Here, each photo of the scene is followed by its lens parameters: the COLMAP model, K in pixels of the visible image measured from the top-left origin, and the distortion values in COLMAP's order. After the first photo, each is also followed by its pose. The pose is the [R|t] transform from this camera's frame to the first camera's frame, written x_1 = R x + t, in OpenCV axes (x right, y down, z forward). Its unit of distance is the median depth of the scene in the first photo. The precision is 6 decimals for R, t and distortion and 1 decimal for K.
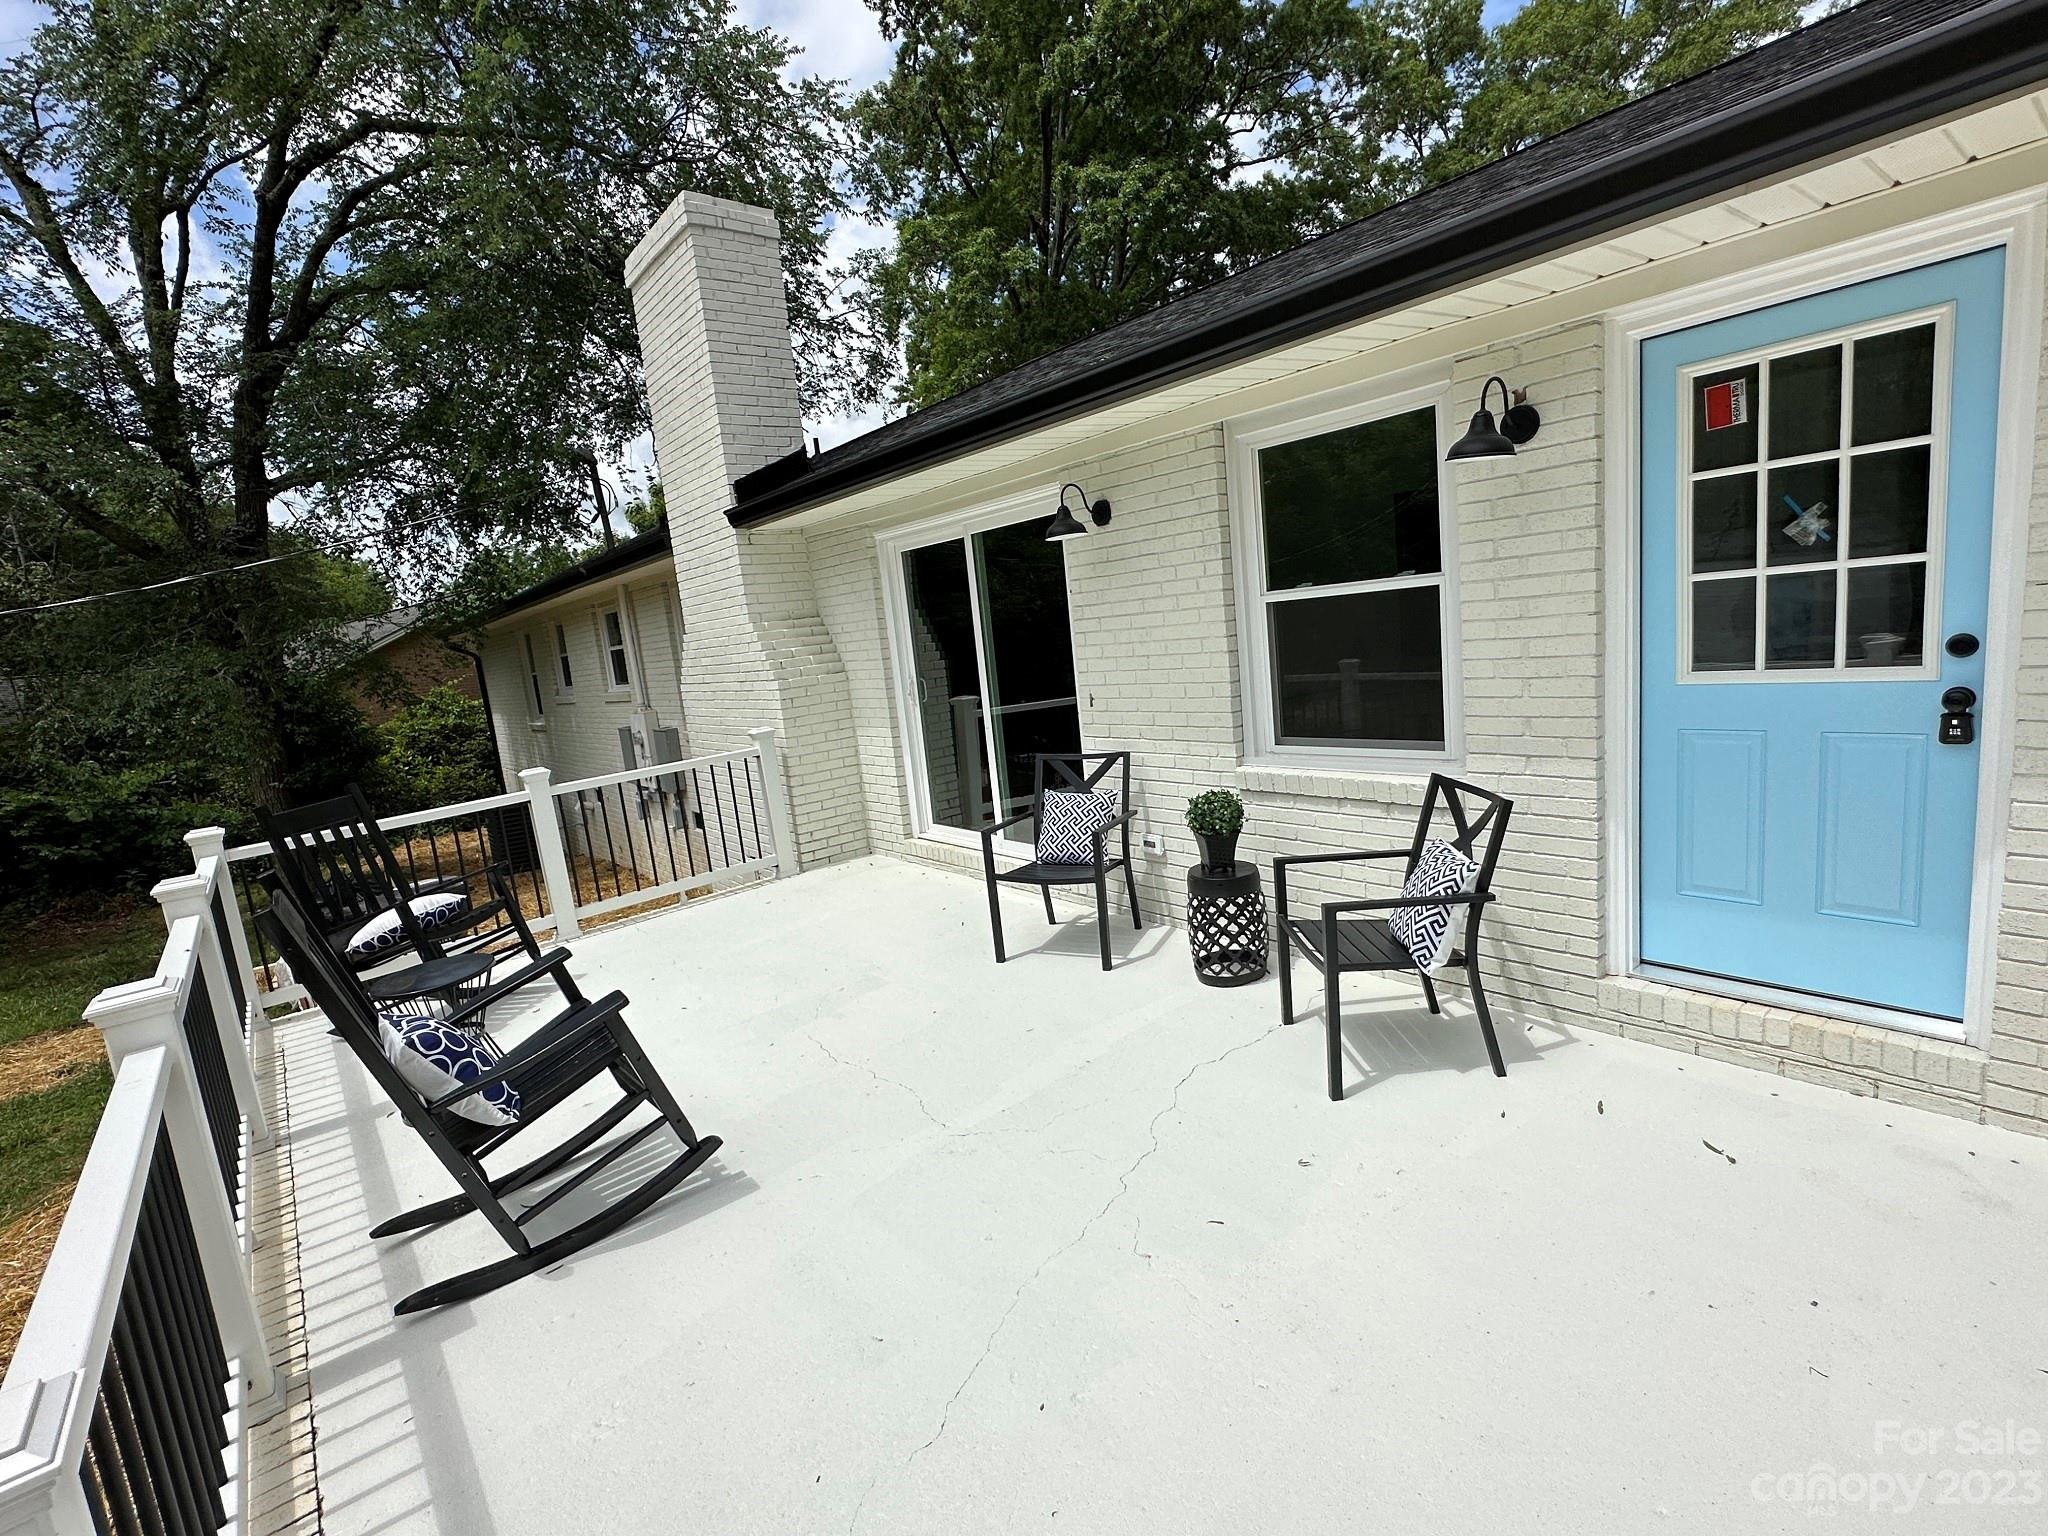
lens RADIAL K [[937.3, 0, 1025.4], [0, 937.3, 769.0], [0, 0, 1]] dist [-0.010773, 0.003252]
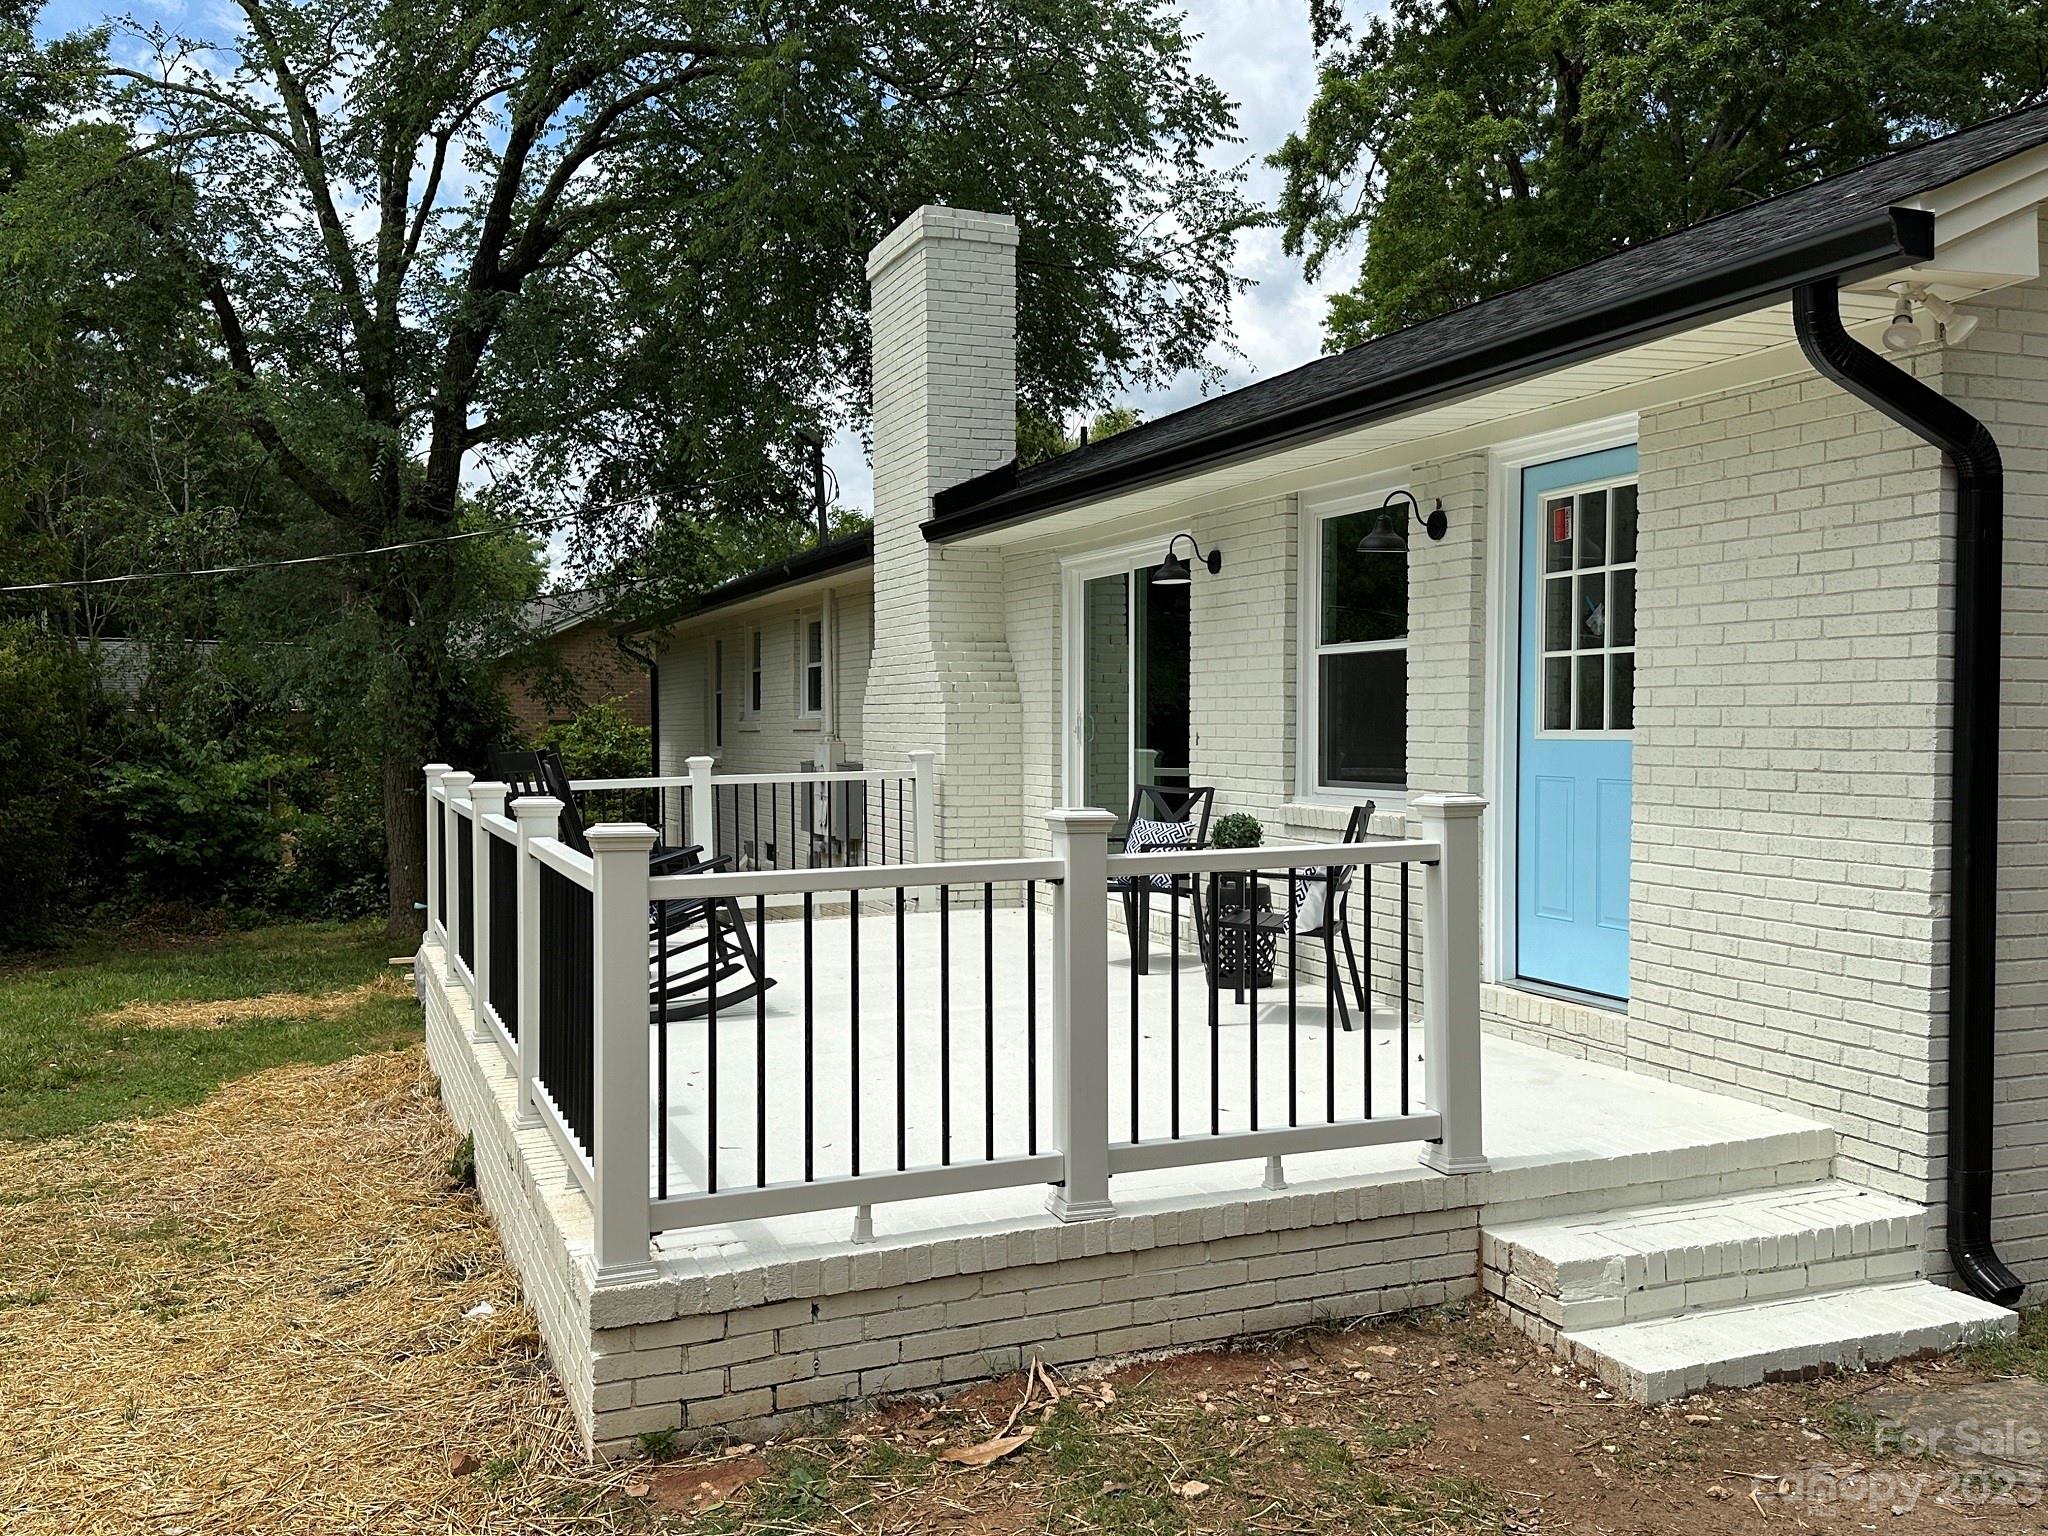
lens RADIAL K [[1771.8, 0, 1025.4], [0, 1771.8, 789.5], [0, 0, 1]] dist [0.070067, -0.047182]
pose [[0.945697, 0.113947, -0.304423, 0.377833], [-0.143855, 0.986550, -0.077617, 0.122665], [0.291485, 0.117195, 0.949369, -0.686758]]
